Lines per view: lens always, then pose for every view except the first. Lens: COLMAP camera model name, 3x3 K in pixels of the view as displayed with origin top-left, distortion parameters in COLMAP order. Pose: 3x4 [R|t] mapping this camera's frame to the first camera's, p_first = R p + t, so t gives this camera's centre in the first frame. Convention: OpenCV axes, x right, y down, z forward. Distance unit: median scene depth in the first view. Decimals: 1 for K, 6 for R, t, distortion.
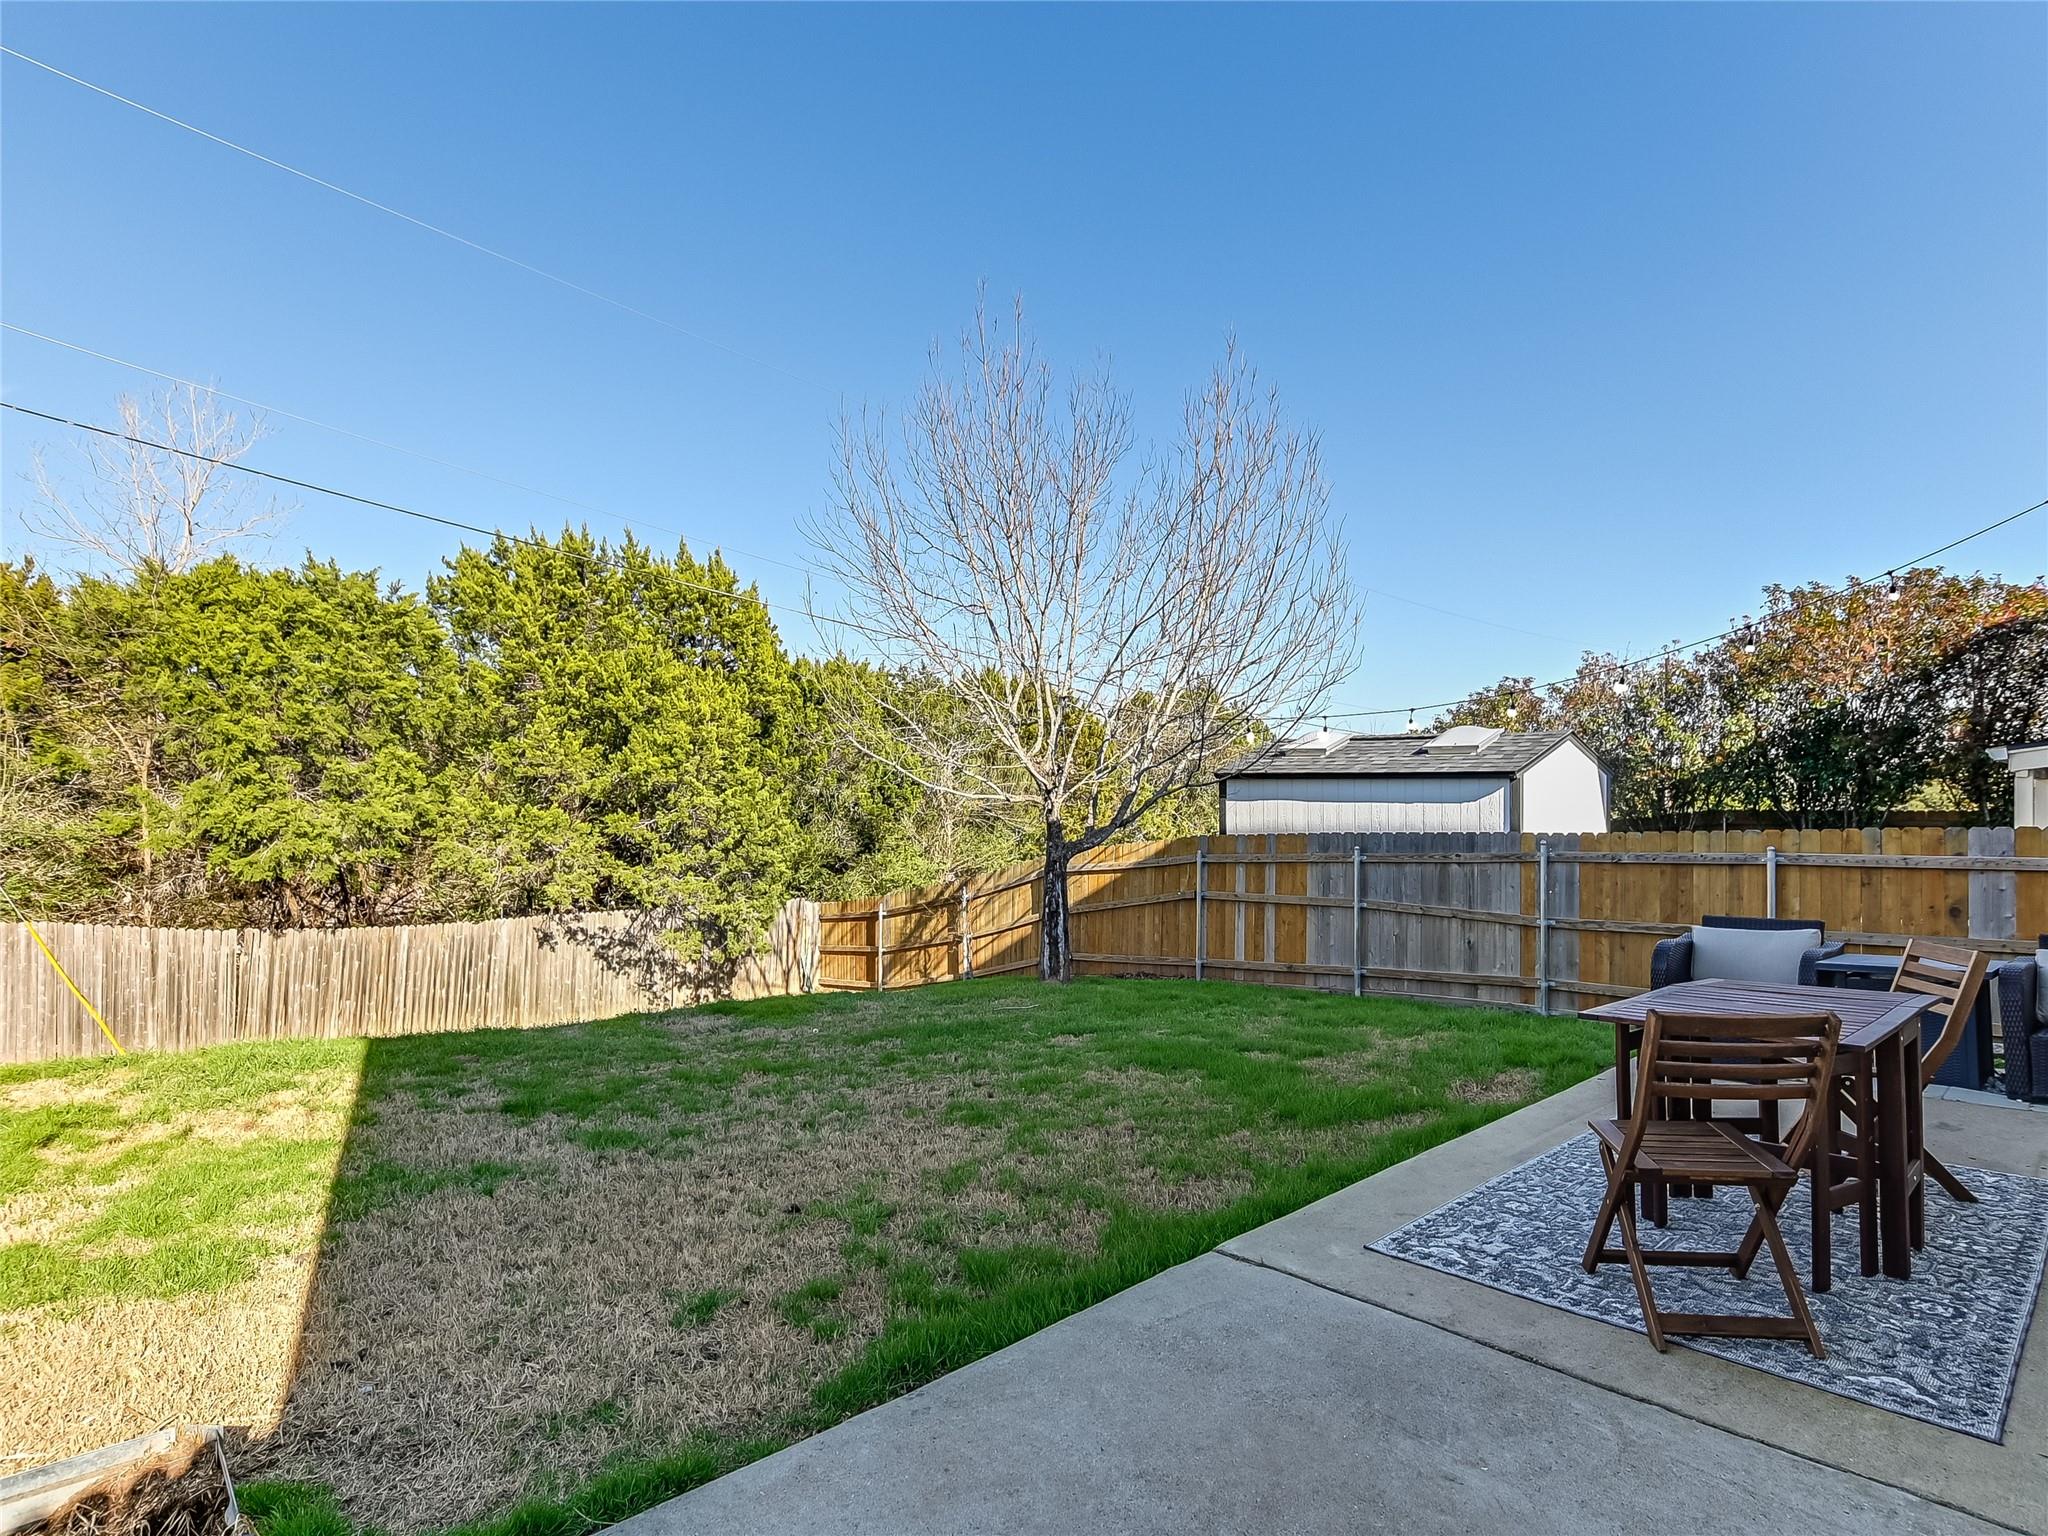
lens RADIAL K [[1054.2, 0, 1029.4], [0, 1054.2, 776.0], [0, 0, 1]] dist [-0.011057, 0.000793]
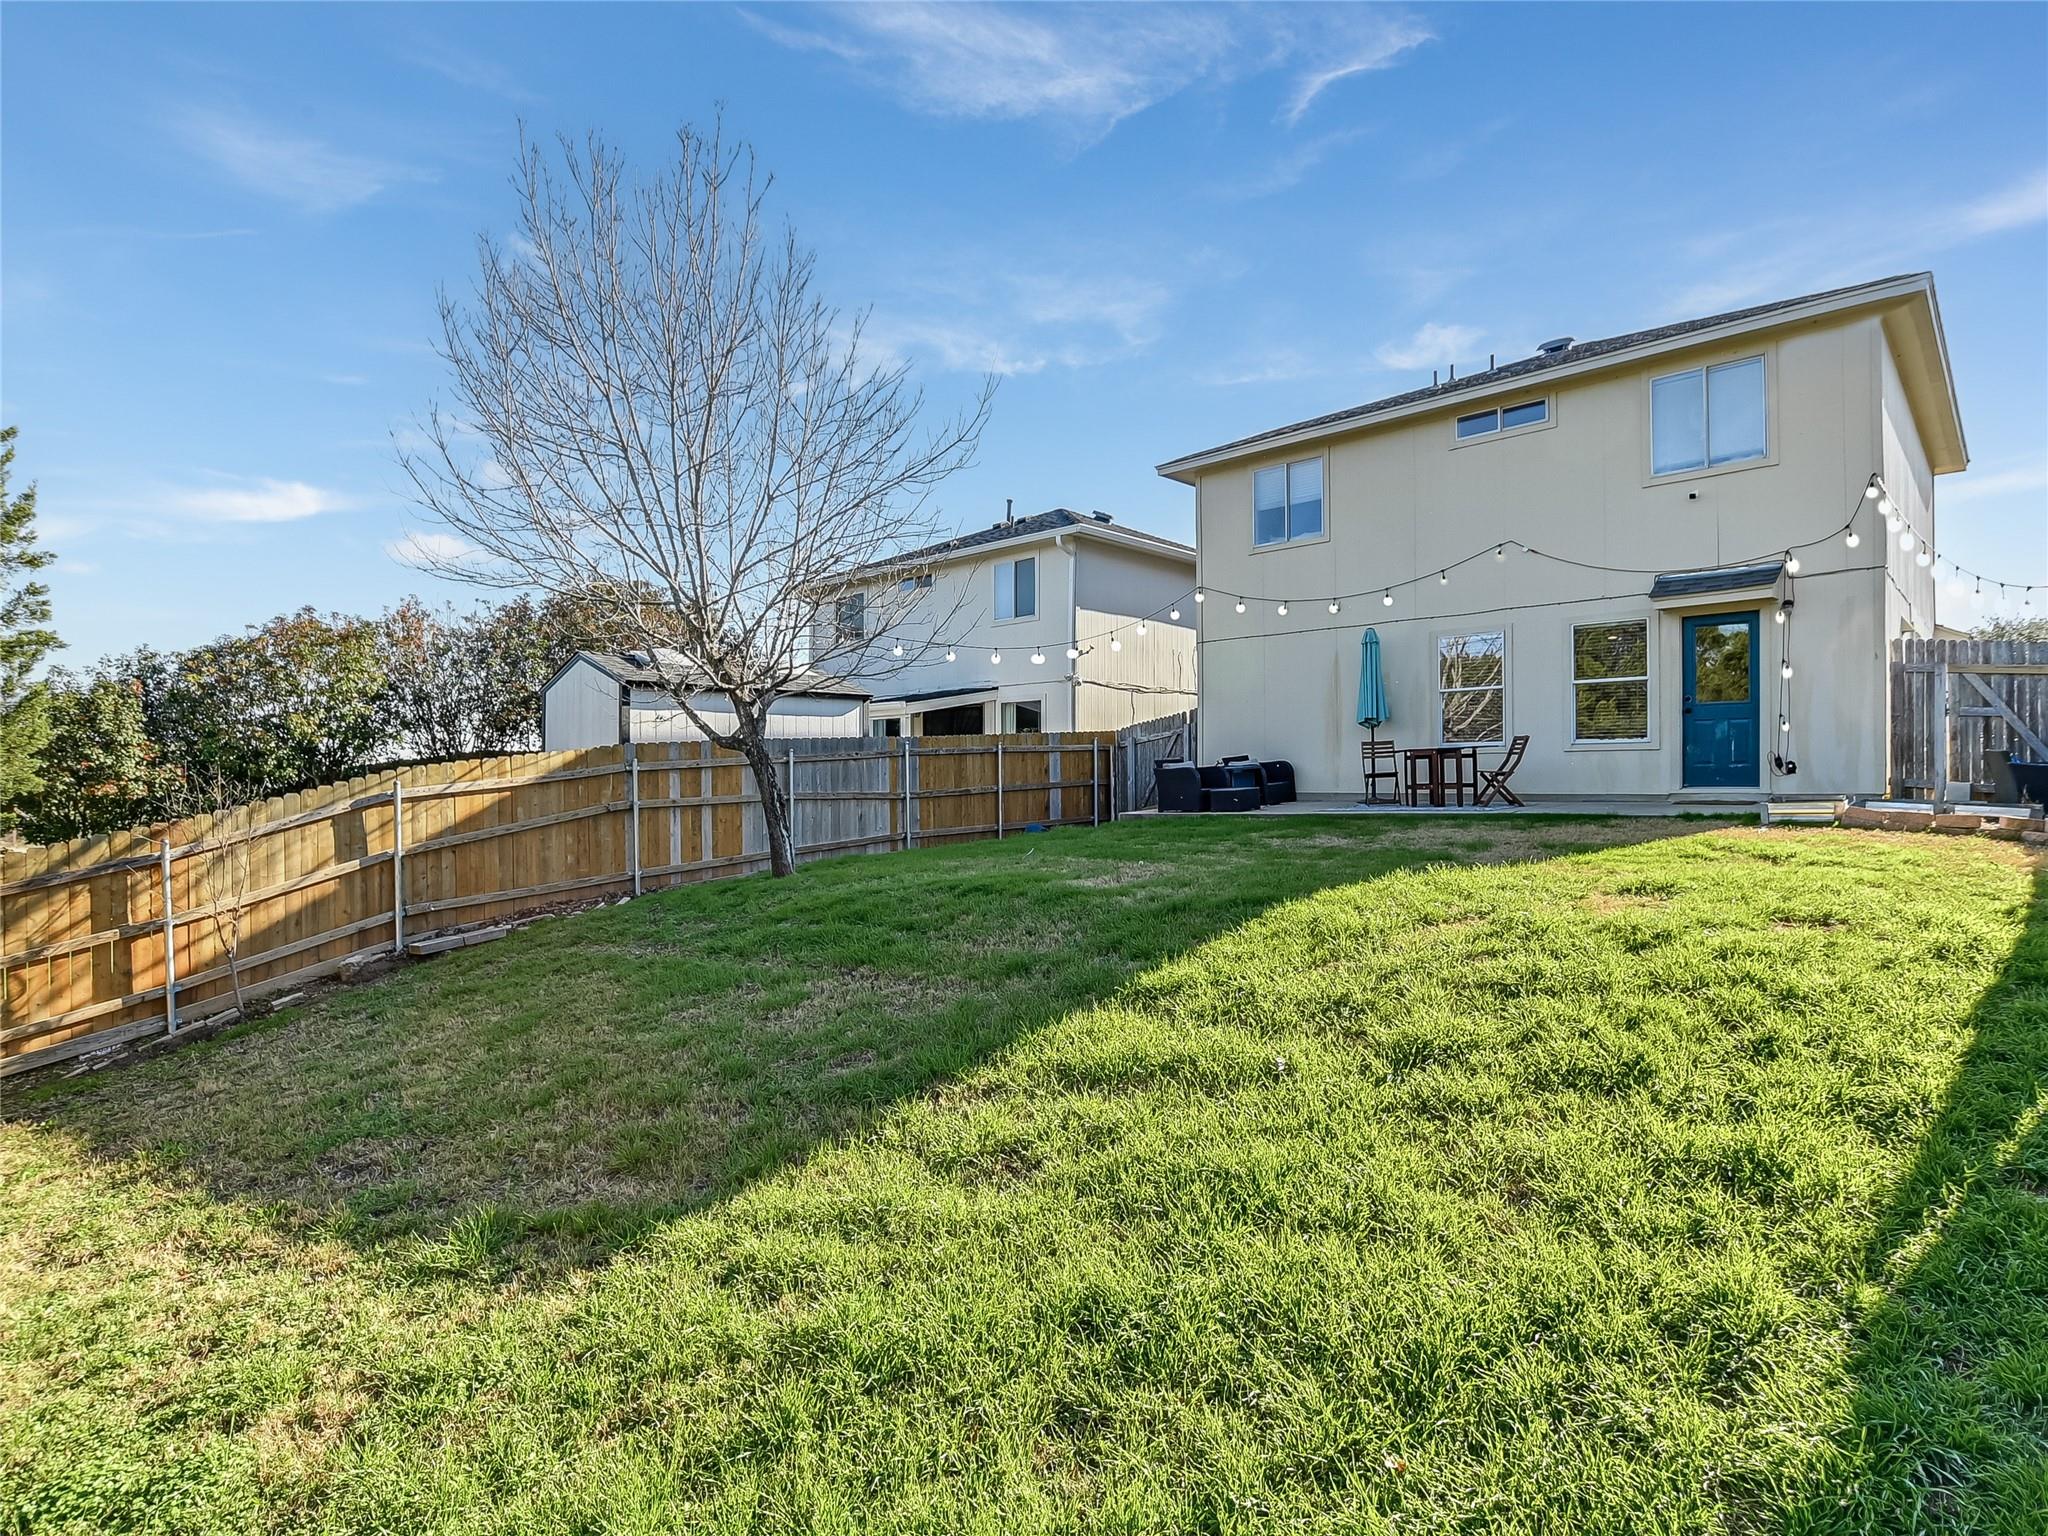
lens RADIAL K [[1054.2, 0, 1029.4], [0, 1054.2, 776.0], [0, 0, 1]] dist [-0.011057, 0.000793]
pose [[-0.020170, -0.041717, 0.998926, -0.828664], [-0.039323, 0.998389, 0.040900, 0.033406], [-0.999023, -0.038456, -0.021778, 0.679773]]
